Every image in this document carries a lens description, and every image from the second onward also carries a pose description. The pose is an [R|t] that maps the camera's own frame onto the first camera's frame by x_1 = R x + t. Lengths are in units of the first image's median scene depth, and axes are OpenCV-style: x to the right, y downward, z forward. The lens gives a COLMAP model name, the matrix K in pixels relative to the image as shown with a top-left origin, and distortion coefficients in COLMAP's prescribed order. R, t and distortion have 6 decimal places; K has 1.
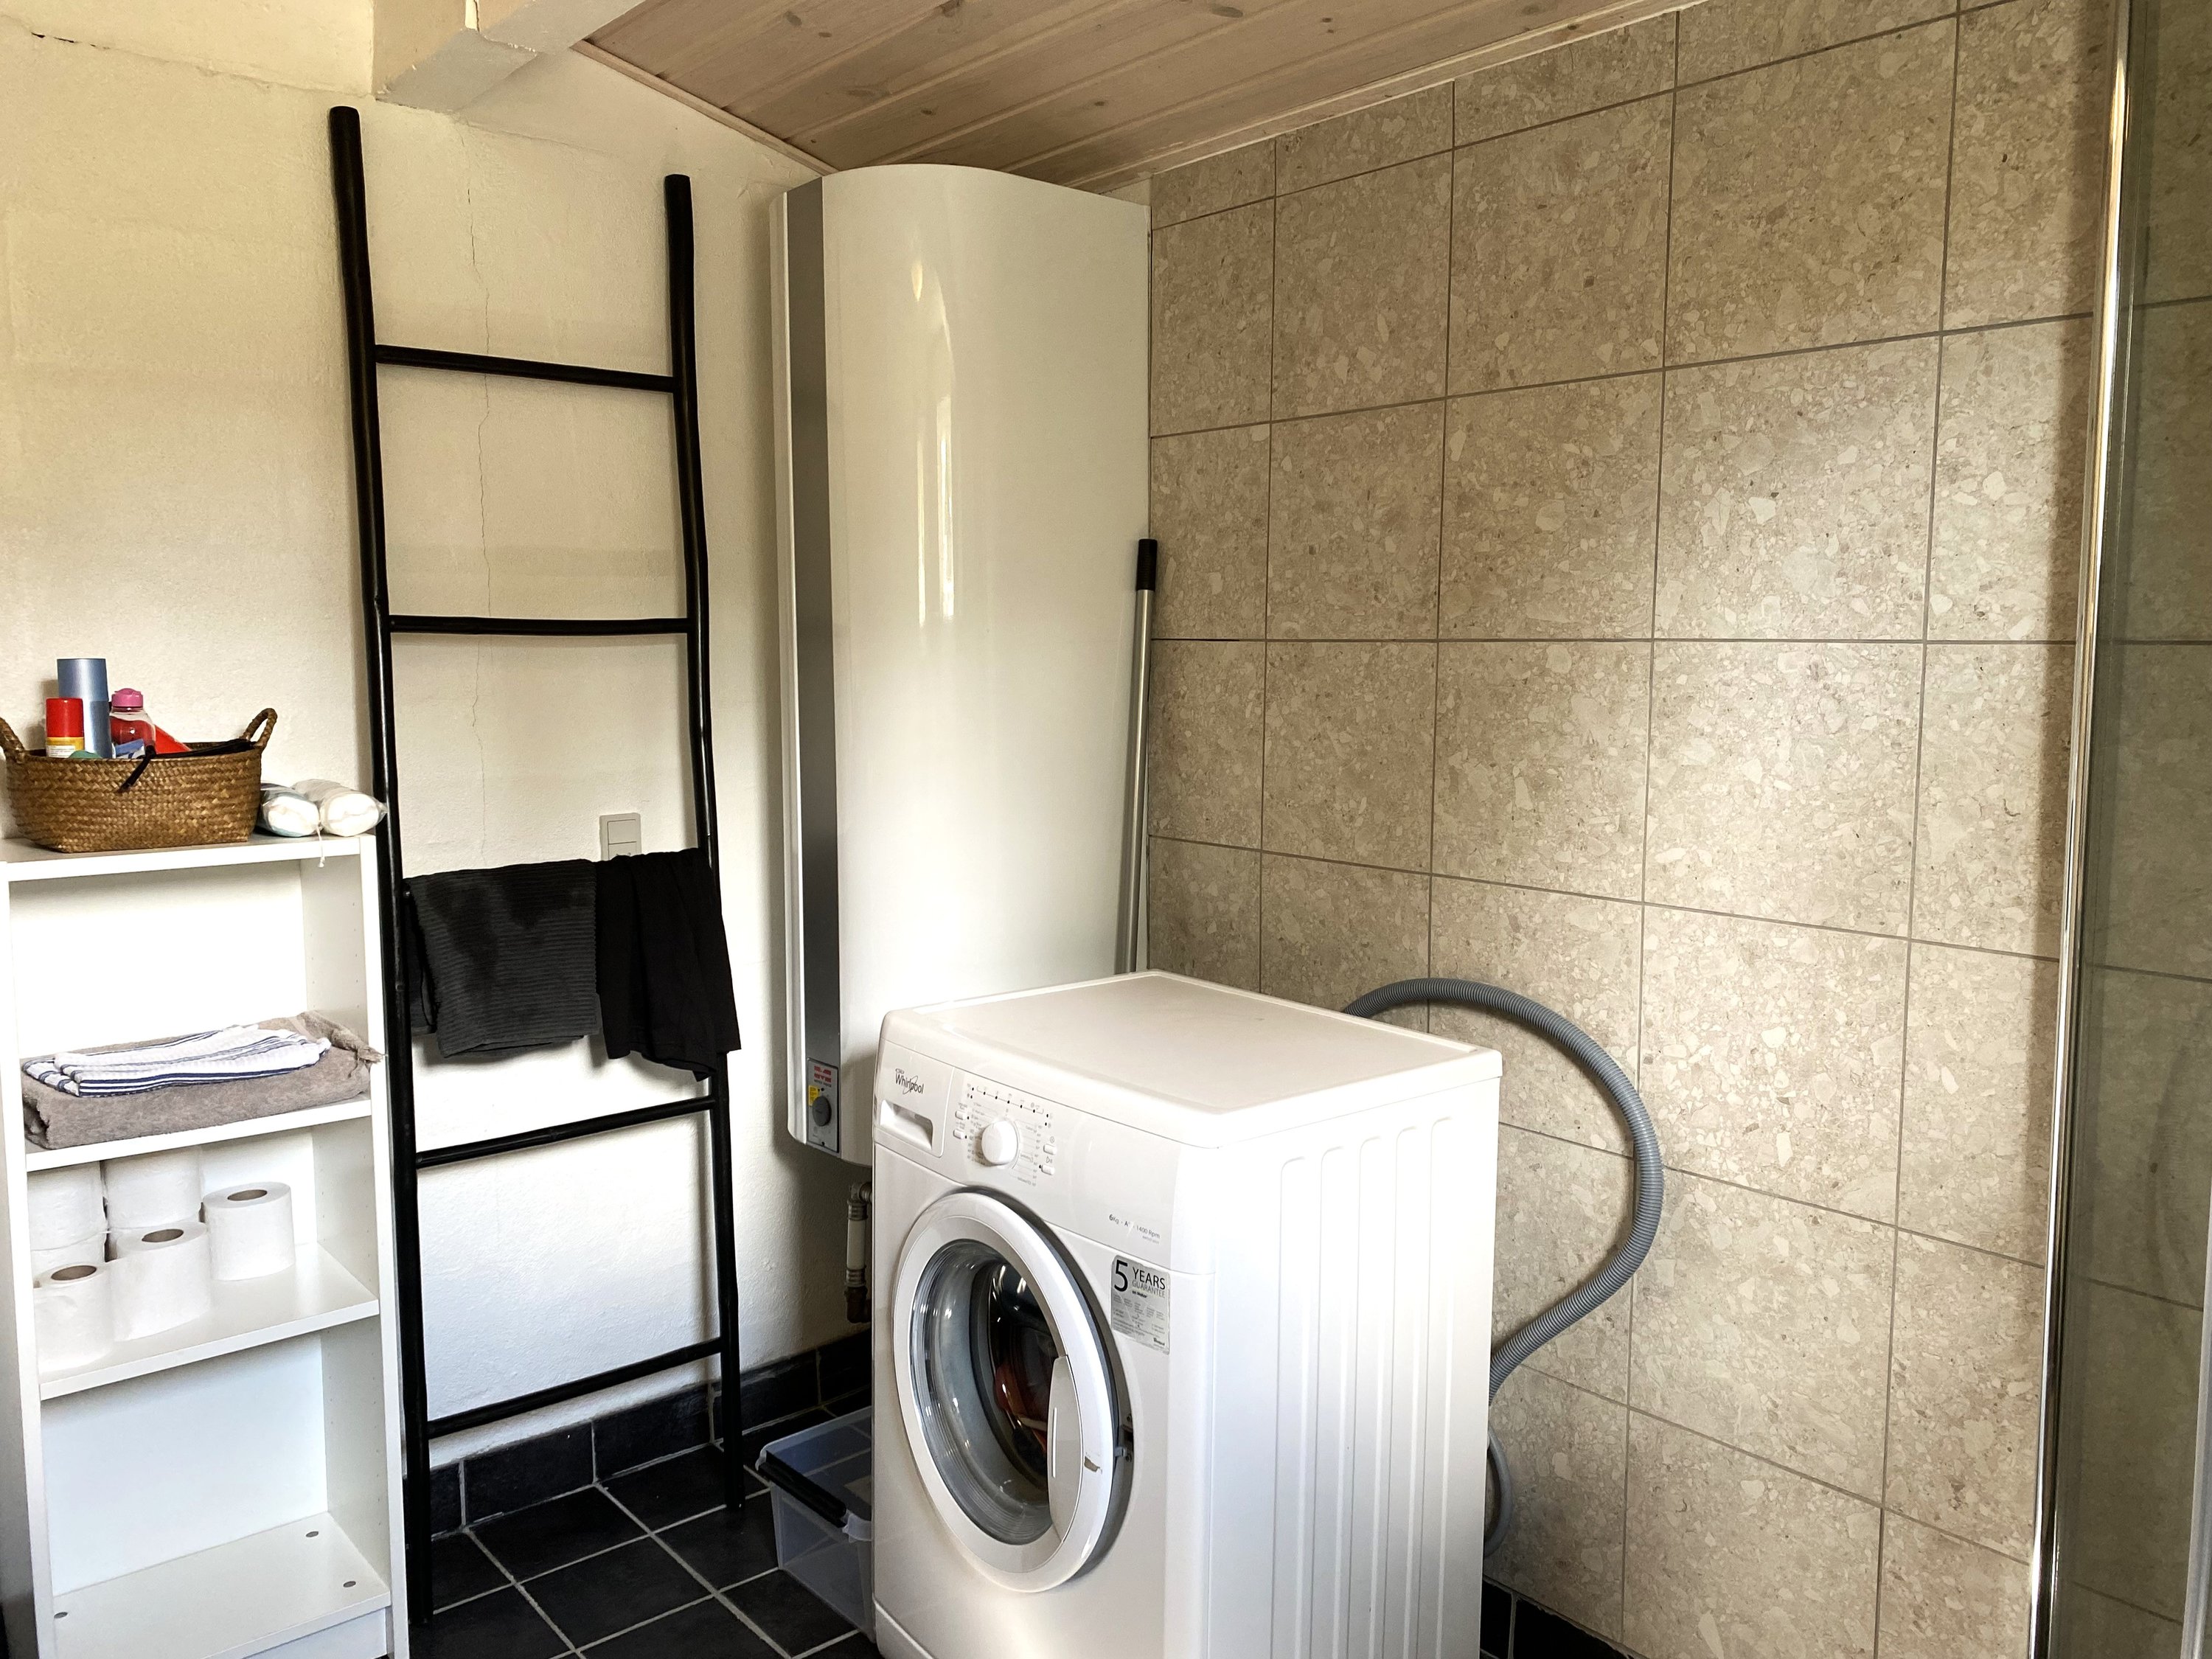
lens RADIAL K [[1661.0, 0, 1058.6], [0, 1661.0, 828.3], [0, 0, 1]] dist [0.012617, -0.011344]
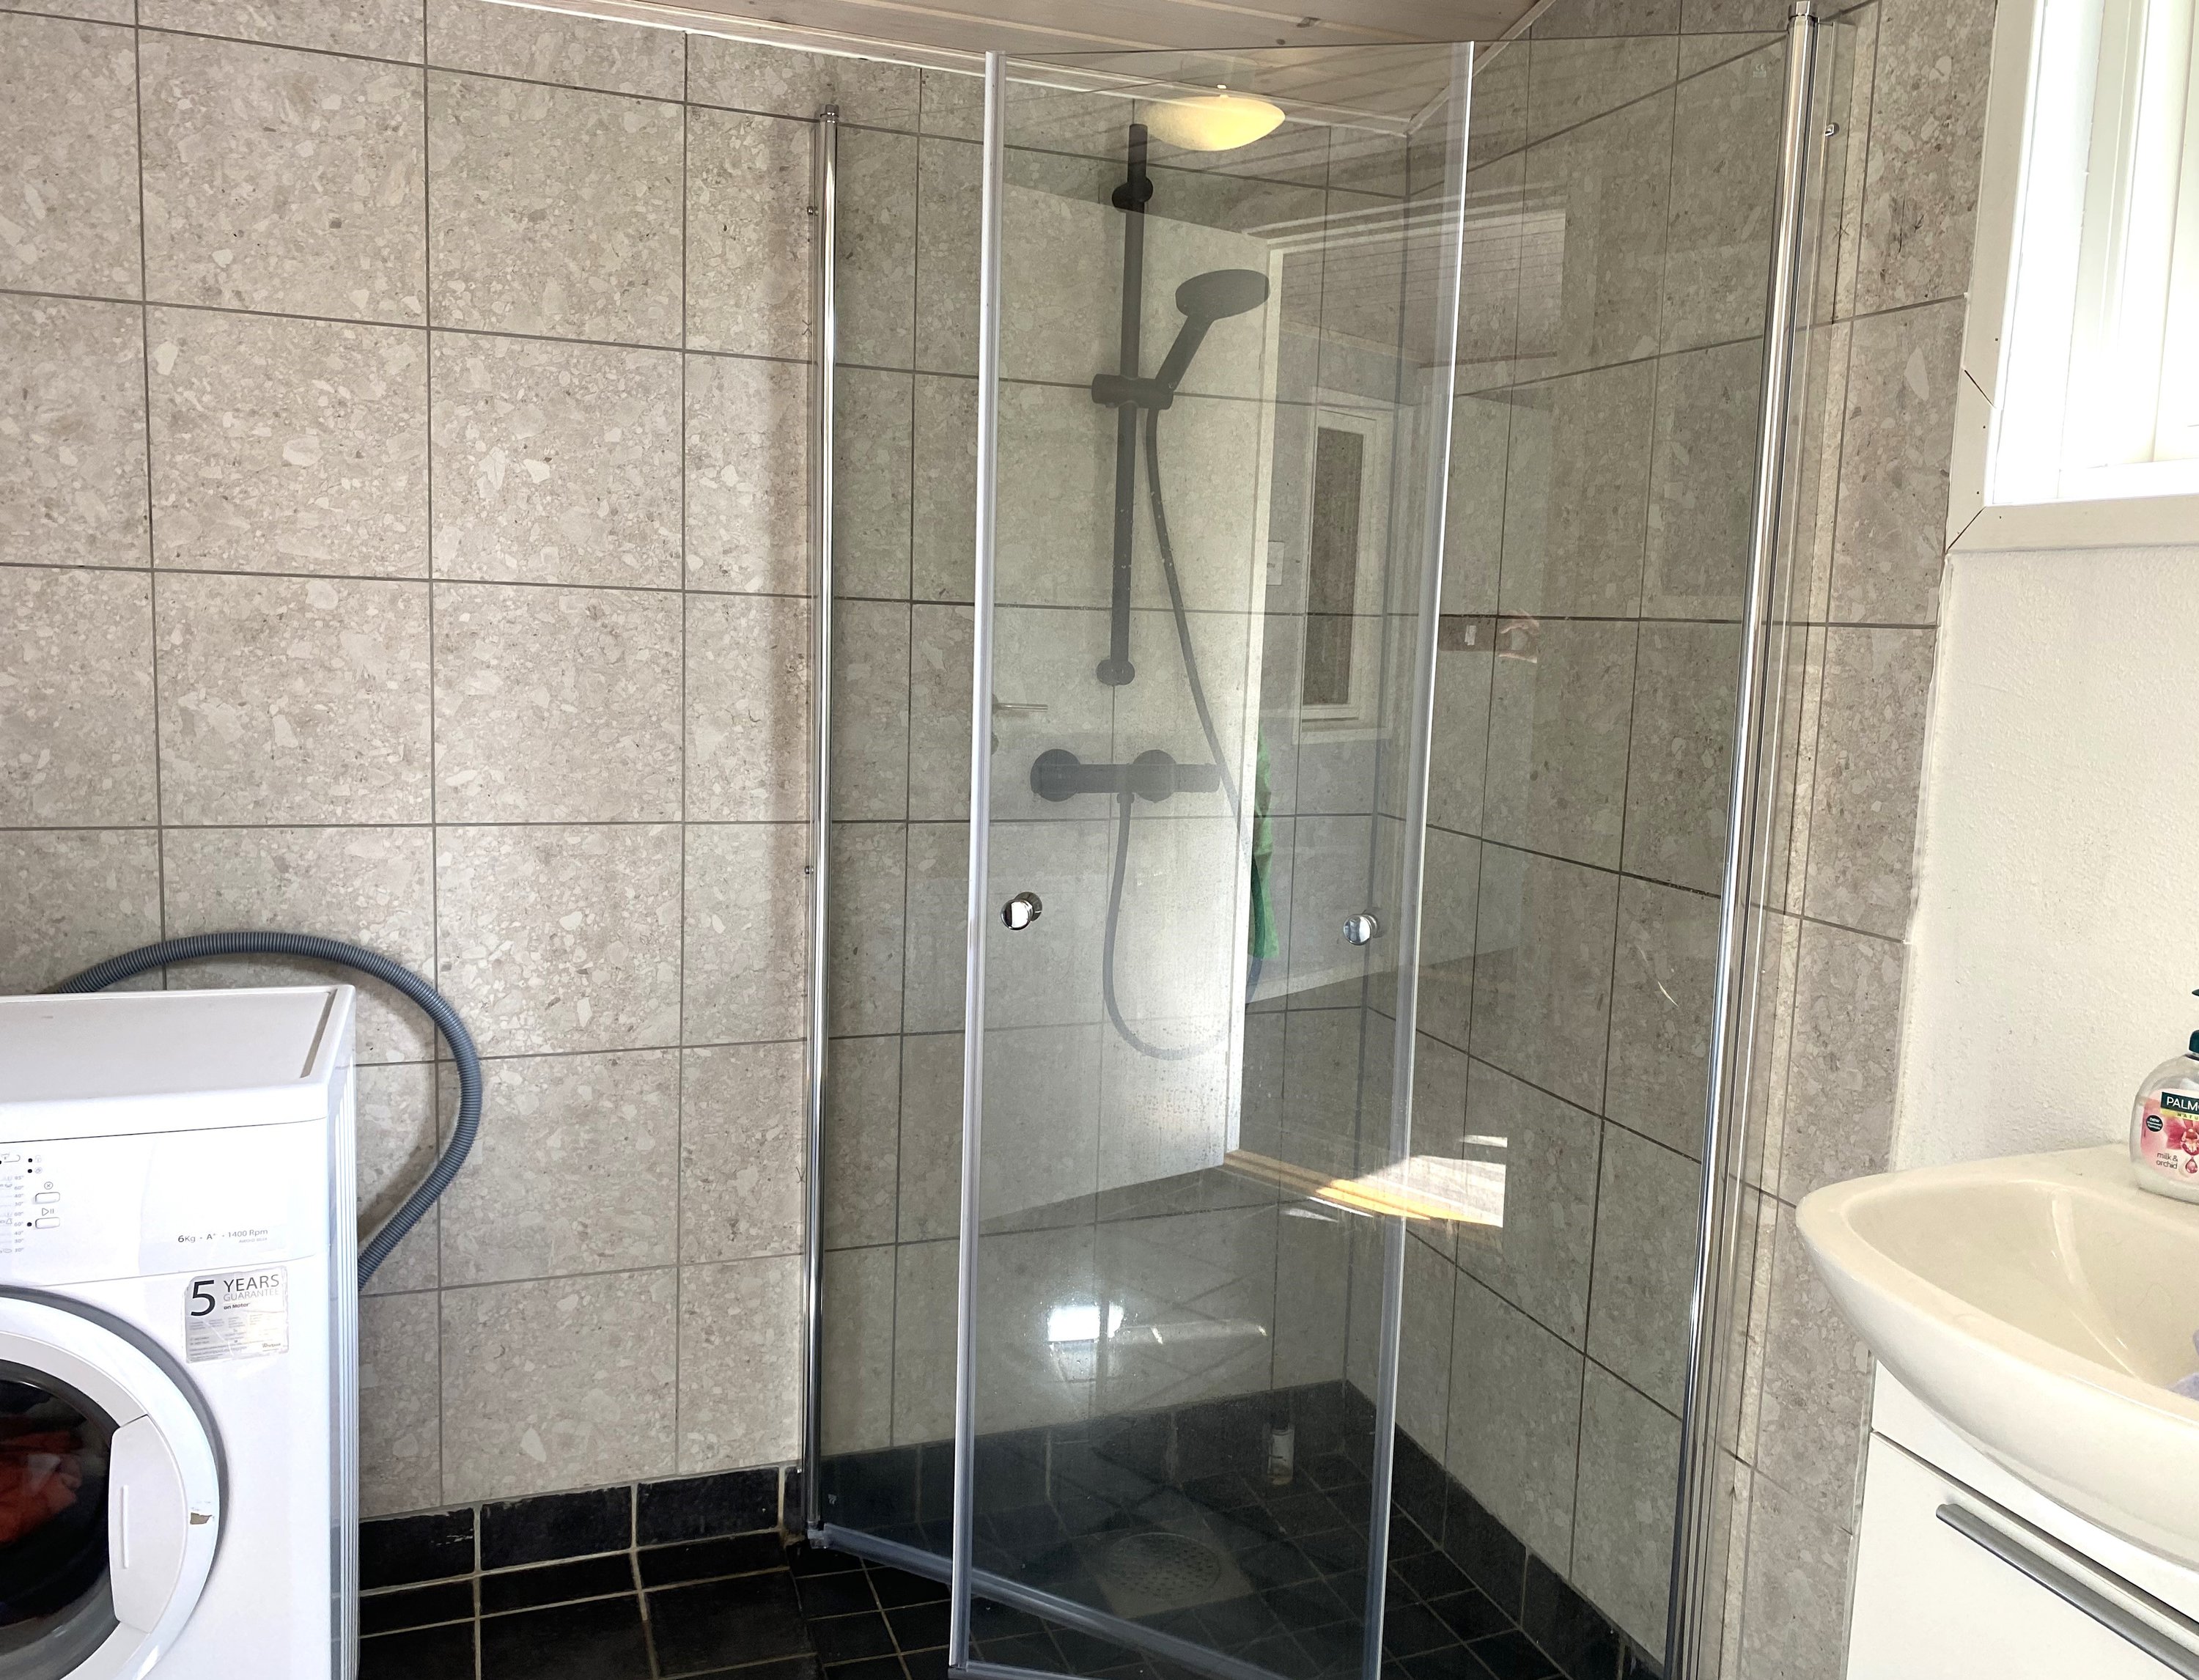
lens RADIAL K [[1729.7, 0, 1099.0], [0, 1729.7, 859.1], [0, 0, 1]] dist [0.011328, -0.008492]
pose [[0.341969, -0.125407, 0.931306, -0.585980], [0.071007, 0.991670, 0.107462, -0.024491], [-0.937025, 0.029380, 0.348025, 0.214225]]
